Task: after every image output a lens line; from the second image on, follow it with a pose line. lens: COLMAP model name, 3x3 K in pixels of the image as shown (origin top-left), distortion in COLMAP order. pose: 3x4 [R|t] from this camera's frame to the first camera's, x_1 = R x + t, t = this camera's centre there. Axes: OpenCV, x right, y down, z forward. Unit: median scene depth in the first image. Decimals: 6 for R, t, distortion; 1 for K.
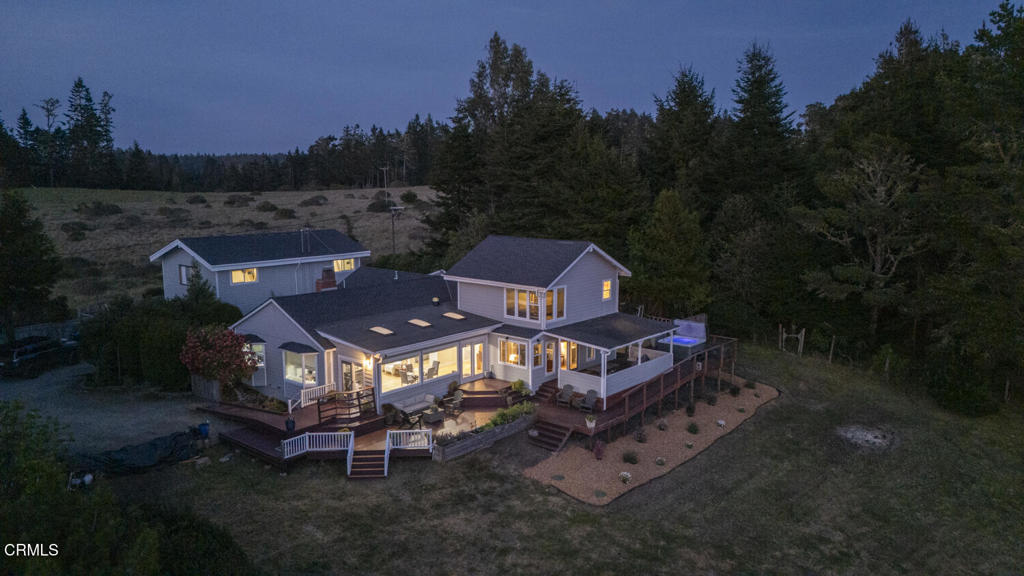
lens RADIAL K [[745.4, 0, 512.0], [0, 745.4, 288.0], [0, 0, 1]] dist [0.080829, -0.084539]
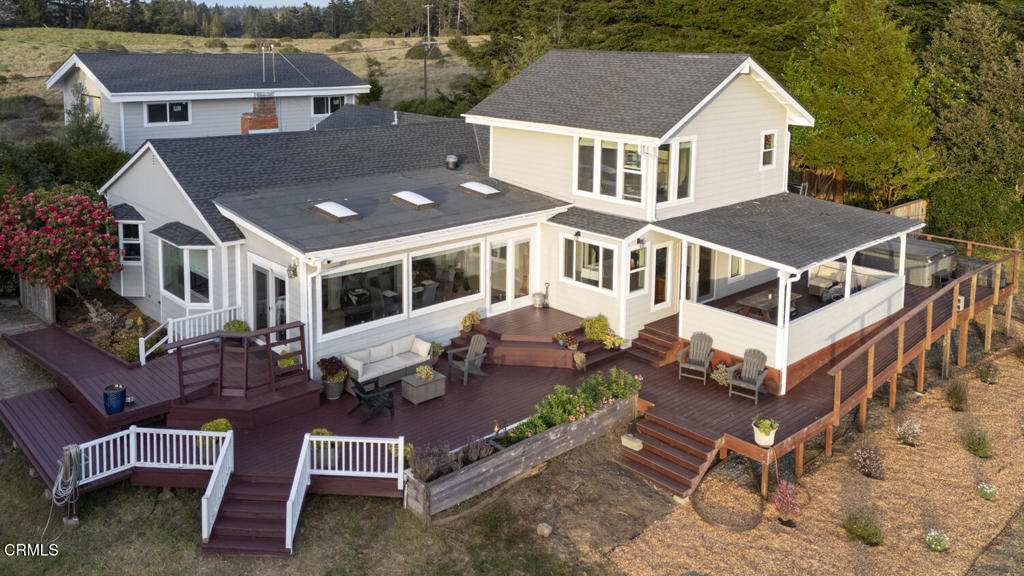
lens RADIAL K [[836.2, 0, 473.6], [0, 836.2, 144.8], [0, 0, 1]] dist [0.045241, -0.007898]
pose [[0.991592, 0.031712, -0.125460, -0.007192], [-0.034037, 0.999285, -0.016437, 0.017043], [0.124849, 0.020569, 0.991962, 0.380595]]
